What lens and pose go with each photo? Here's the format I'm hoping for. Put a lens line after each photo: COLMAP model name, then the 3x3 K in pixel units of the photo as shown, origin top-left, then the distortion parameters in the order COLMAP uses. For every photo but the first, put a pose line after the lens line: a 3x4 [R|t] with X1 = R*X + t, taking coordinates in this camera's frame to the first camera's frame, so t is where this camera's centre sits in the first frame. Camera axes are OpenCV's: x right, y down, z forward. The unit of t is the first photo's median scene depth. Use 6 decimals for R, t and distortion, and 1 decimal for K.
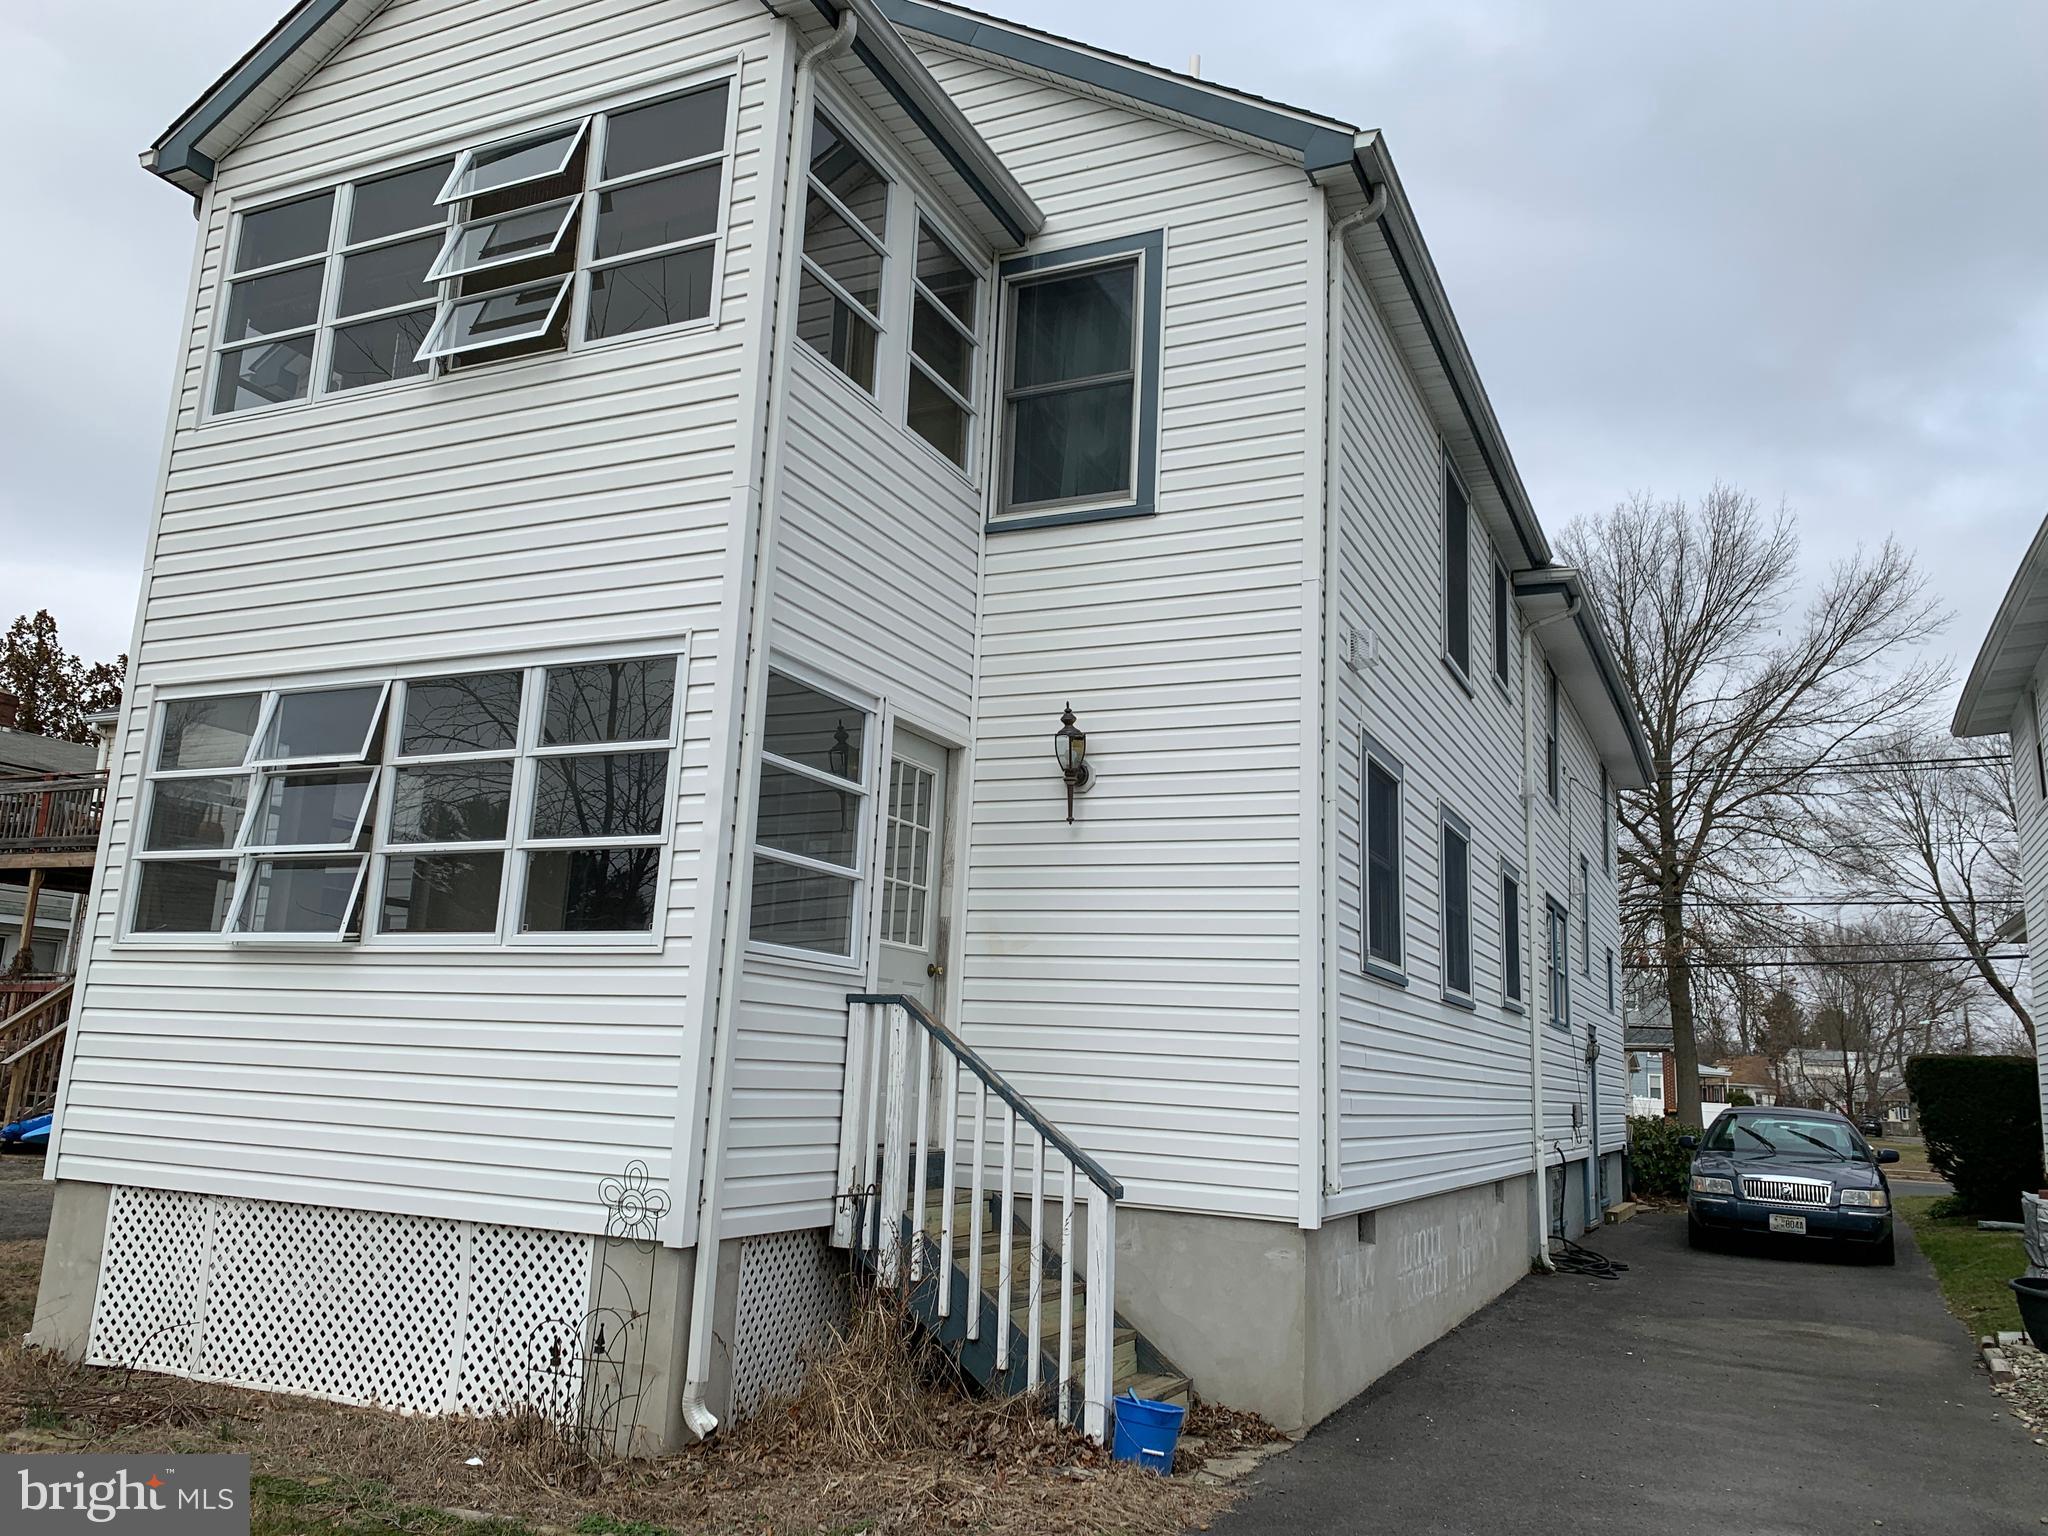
lens RADIAL K [[1558.9, 0, 1019.6], [0, 1558.9, 762.3], [0, 0, 1]] dist [0.041226, -0.057296]
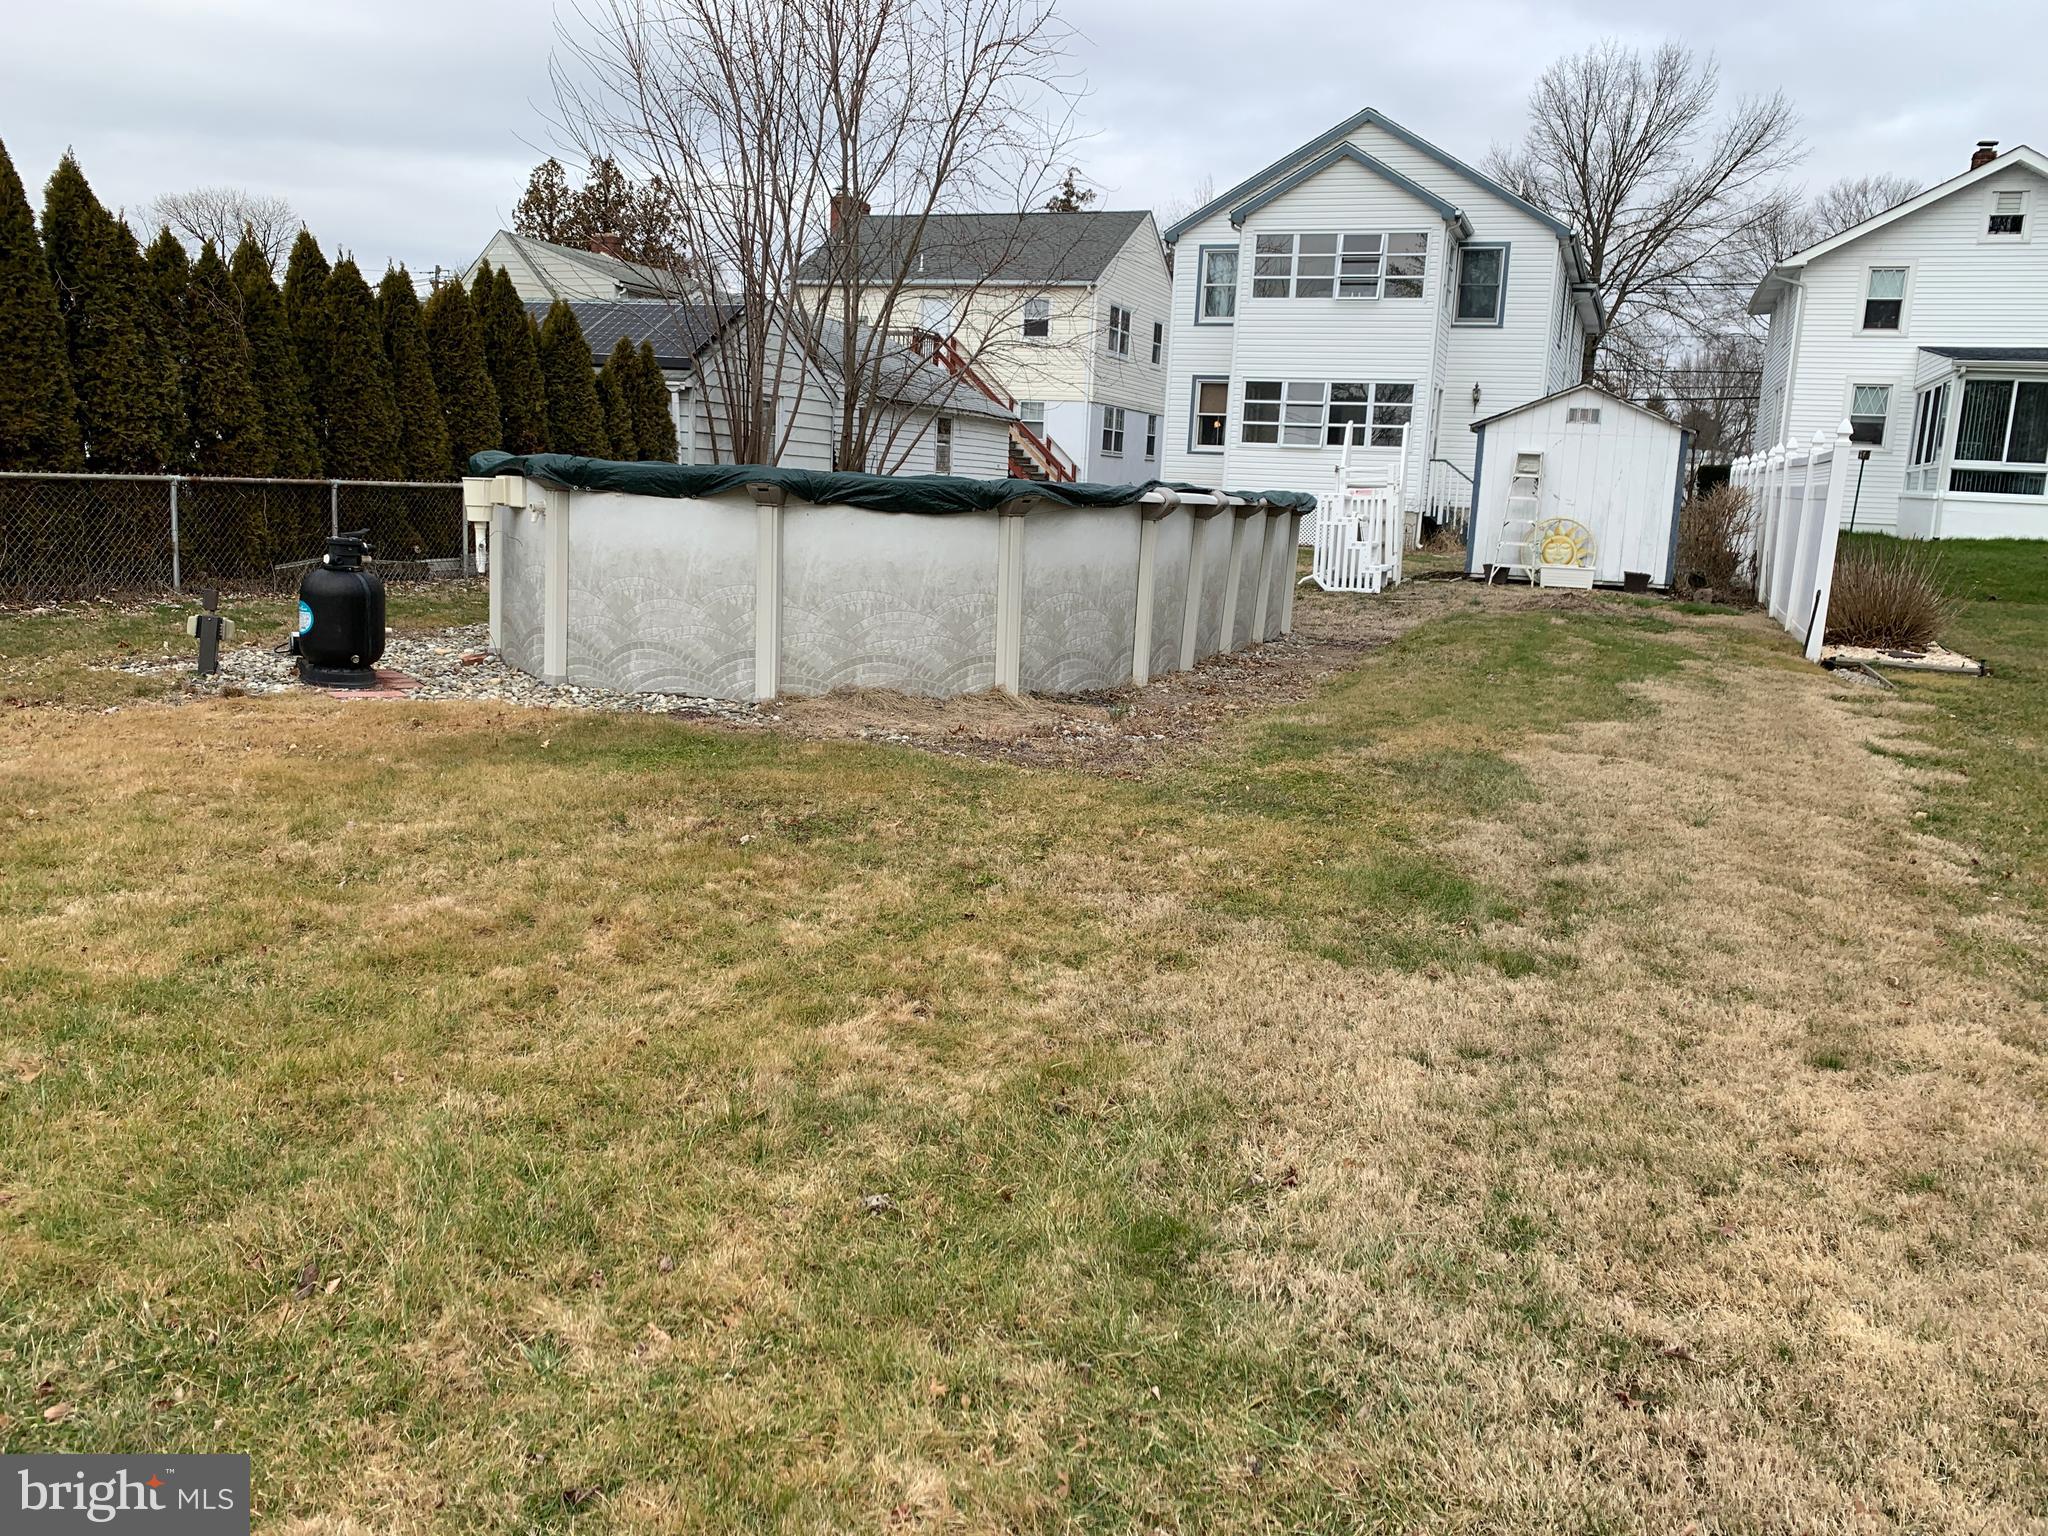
lens RADIAL K [[1558.9, 0, 1022.2], [0, 1558.9, 769.8], [0, 0, 1]] dist [0.041226, -0.057296]
pose [[0.997402, -0.016846, 0.070046, -0.961886], [-0.010607, 0.927347, 0.374053, -0.408235], [-0.071258, -0.373824, 0.924758, -1.998850]]
